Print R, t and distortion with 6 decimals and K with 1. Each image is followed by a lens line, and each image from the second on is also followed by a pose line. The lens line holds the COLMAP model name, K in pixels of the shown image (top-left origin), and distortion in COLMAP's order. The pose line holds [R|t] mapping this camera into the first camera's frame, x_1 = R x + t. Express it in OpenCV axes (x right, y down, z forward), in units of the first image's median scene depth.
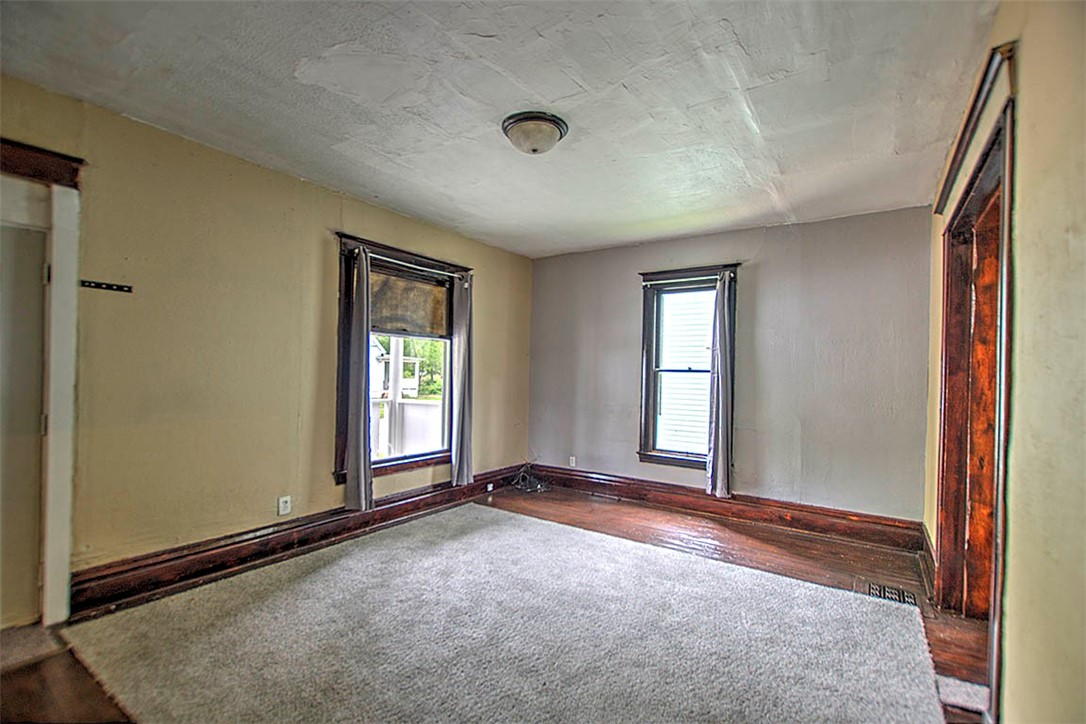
lens RADIAL K [[473.0, 0, 541.4], [0, 473.0, 371.8], [0, 0, 1]] dist [-0.001438, 0.000382]
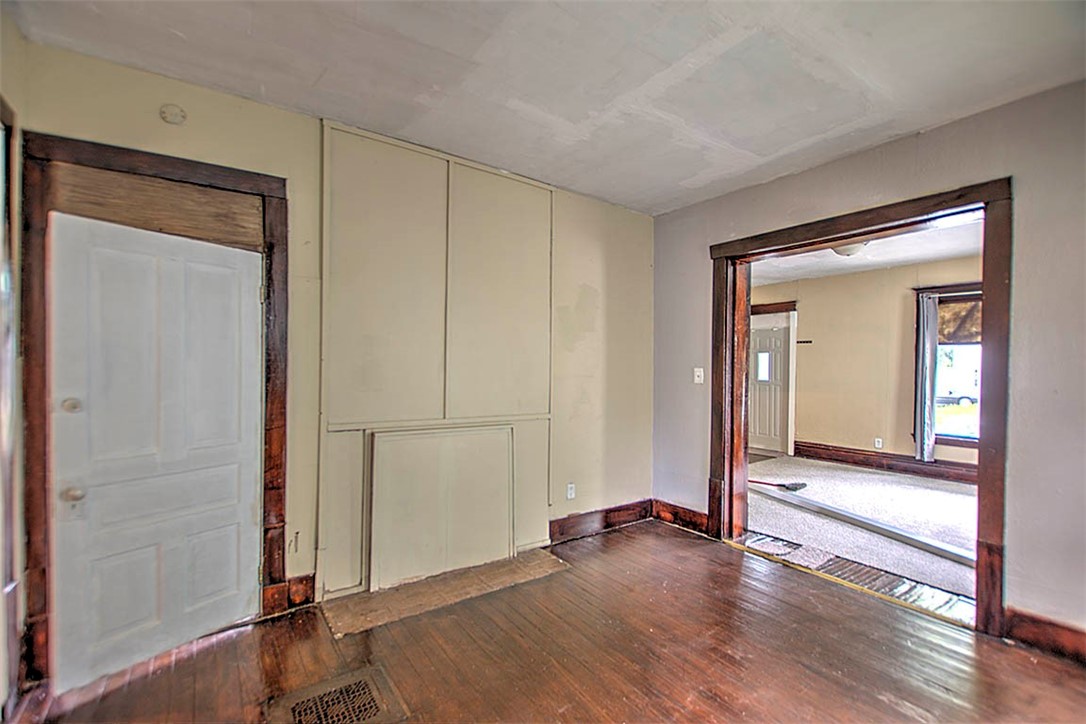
lens RADIAL K [[473.0, 0, 541.4], [0, 473.0, 371.8], [0, 0, 1]] dist [-0.001438, 0.000382]
pose [[-0.337360, -0.023429, -0.941084, 2.175697], [-0.022757, 0.999601, -0.016728, 0.075952], [0.941101, 0.015773, -0.337758, 0.468938]]
